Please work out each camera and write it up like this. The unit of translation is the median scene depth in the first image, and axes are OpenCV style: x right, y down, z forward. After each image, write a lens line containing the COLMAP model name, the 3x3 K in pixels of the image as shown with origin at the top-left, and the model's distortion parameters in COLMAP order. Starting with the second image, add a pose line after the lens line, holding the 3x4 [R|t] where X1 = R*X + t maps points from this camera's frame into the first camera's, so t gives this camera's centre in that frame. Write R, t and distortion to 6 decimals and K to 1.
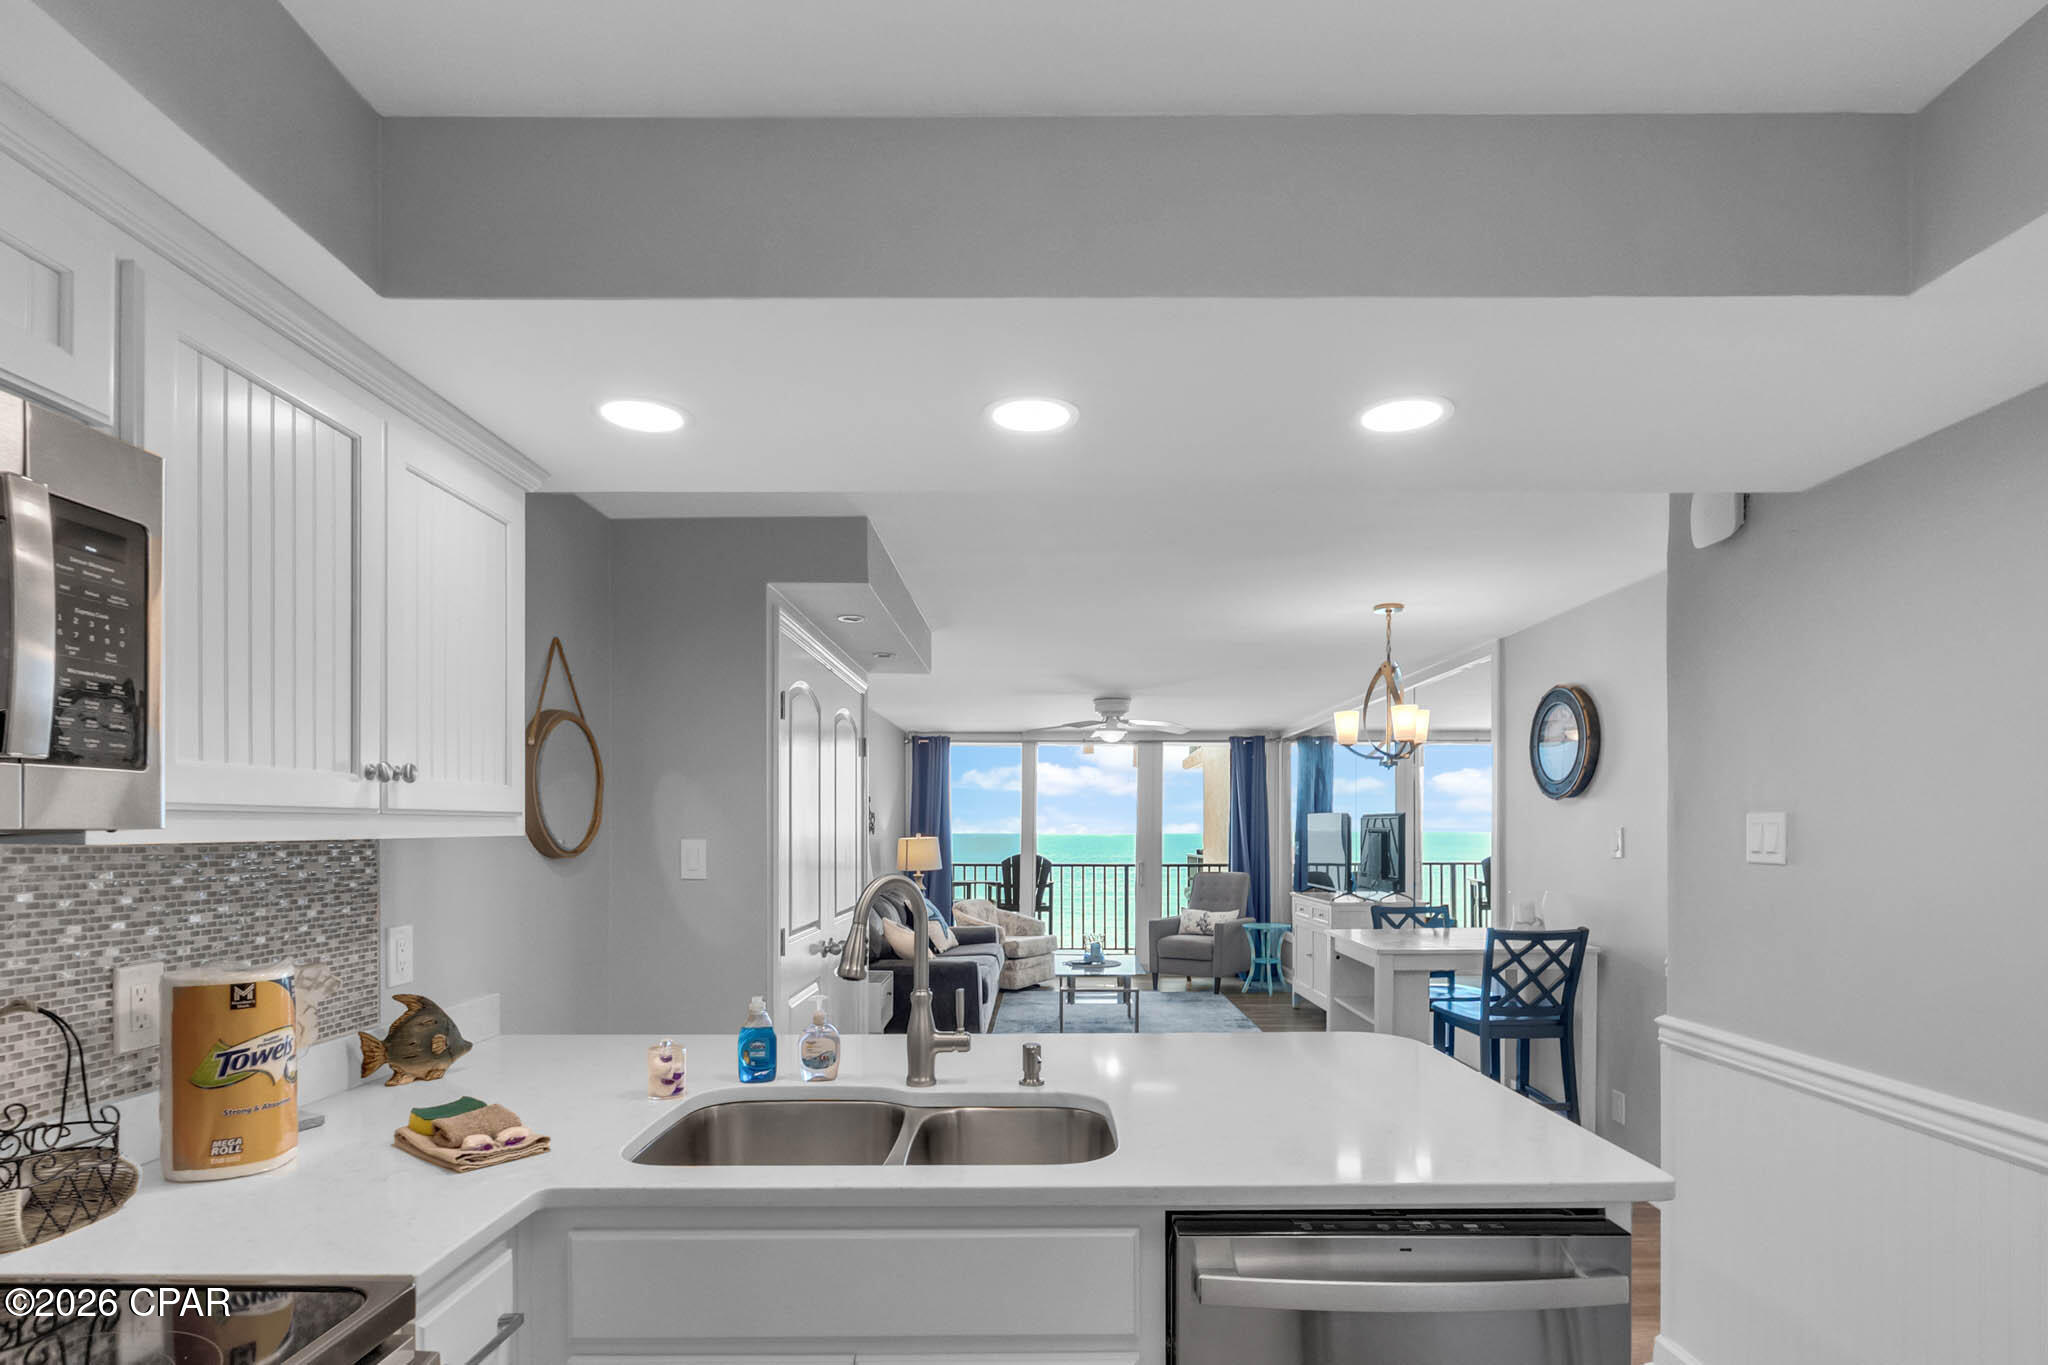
lens RADIAL K [[988.3, 0, 1004.1], [0, 988.3, 831.5], [0, 0, 1]] dist [-0.003327, -0.000675]
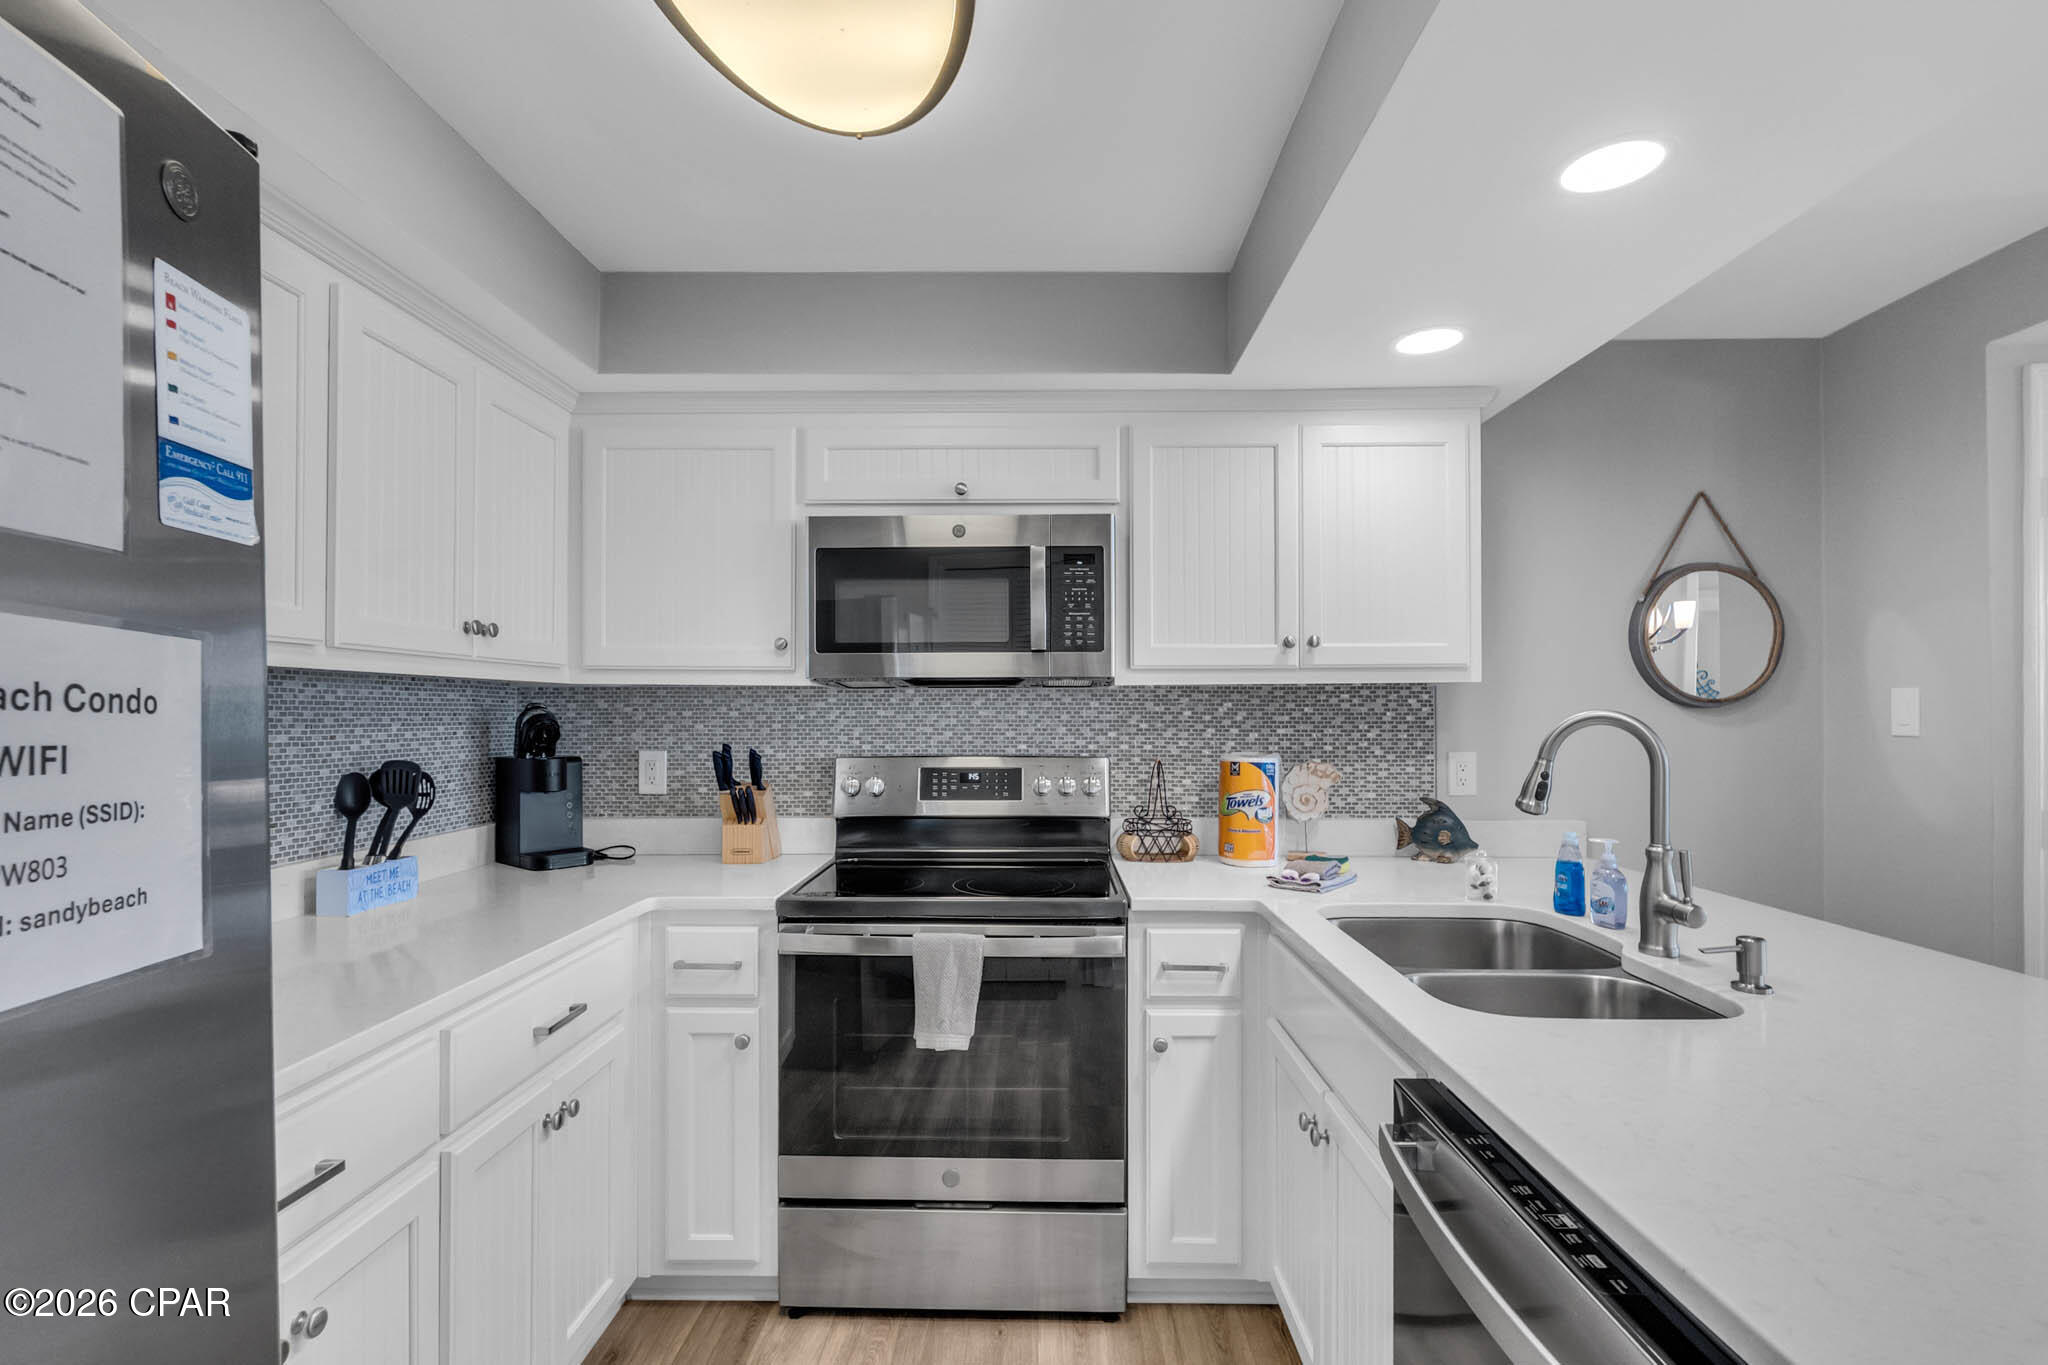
lens RADIAL K [[988.3, 0, 1056.7], [0, 988.3, 705.2], [0, 0, 1]] dist [-0.003327, -0.000675]
pose [[0.036275, -0.001784, -0.999340, 0.185780], [0.002176, 0.999996, -0.001707, 0.008667], [0.999339, -0.002112, 0.036279, 0.103830]]
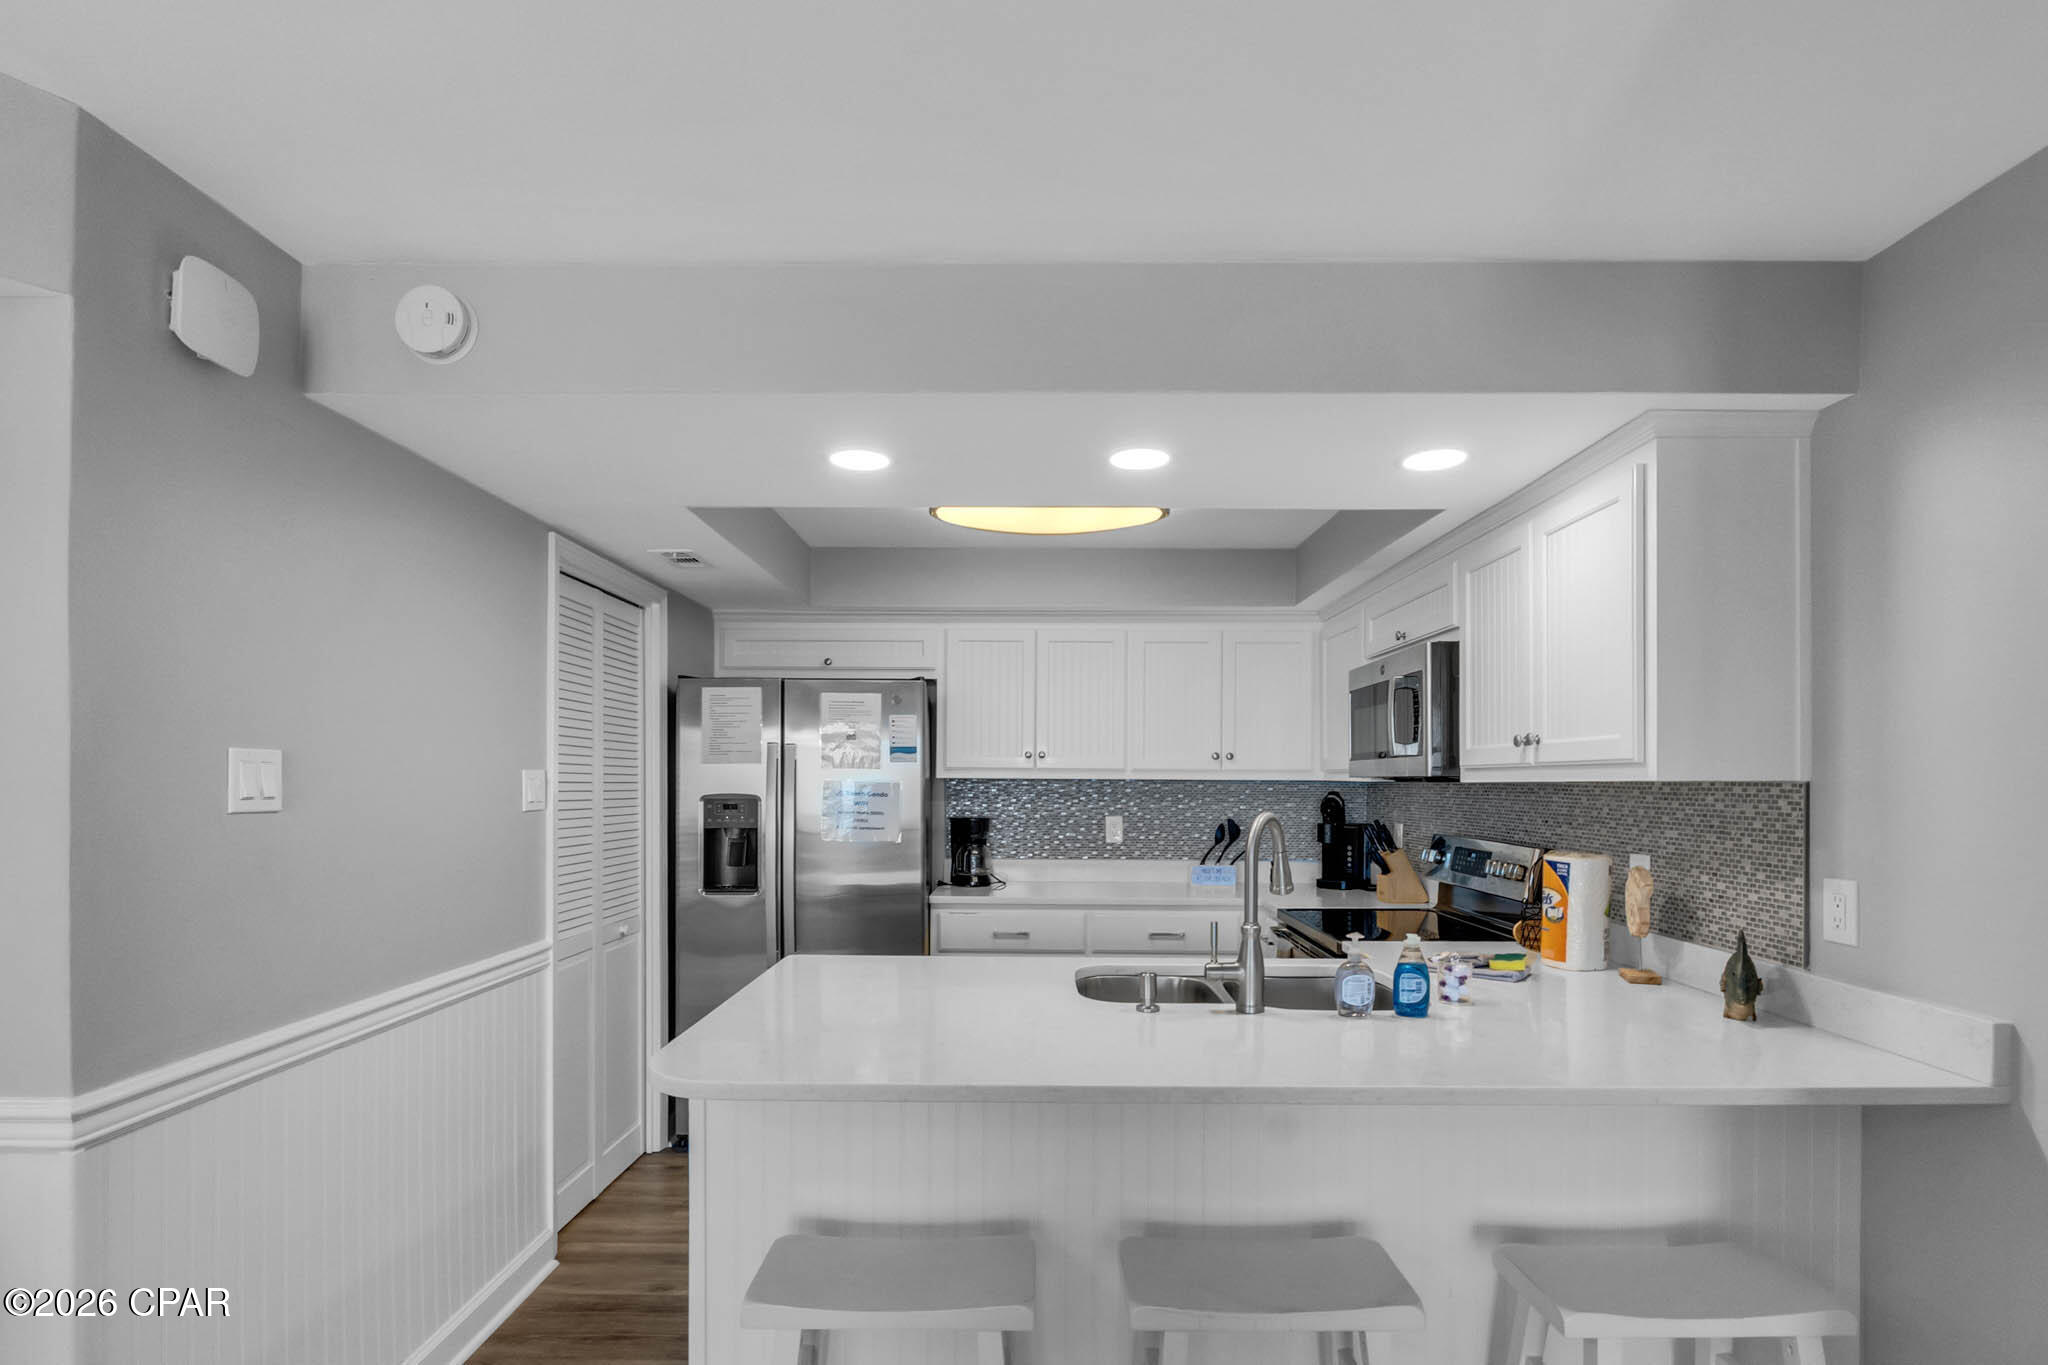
lens RADIAL K [[988.3, 0, 1041.2], [0, 988.3, 783.8], [0, 0, 1]] dist [-0.003327, -0.000675]
pose [[-0.999207, -0.001571, -0.039795, 0.043860], [-0.001679, 0.999995, 0.002687, 0.001566], [0.039791, 0.002751, -0.999204, 0.491370]]
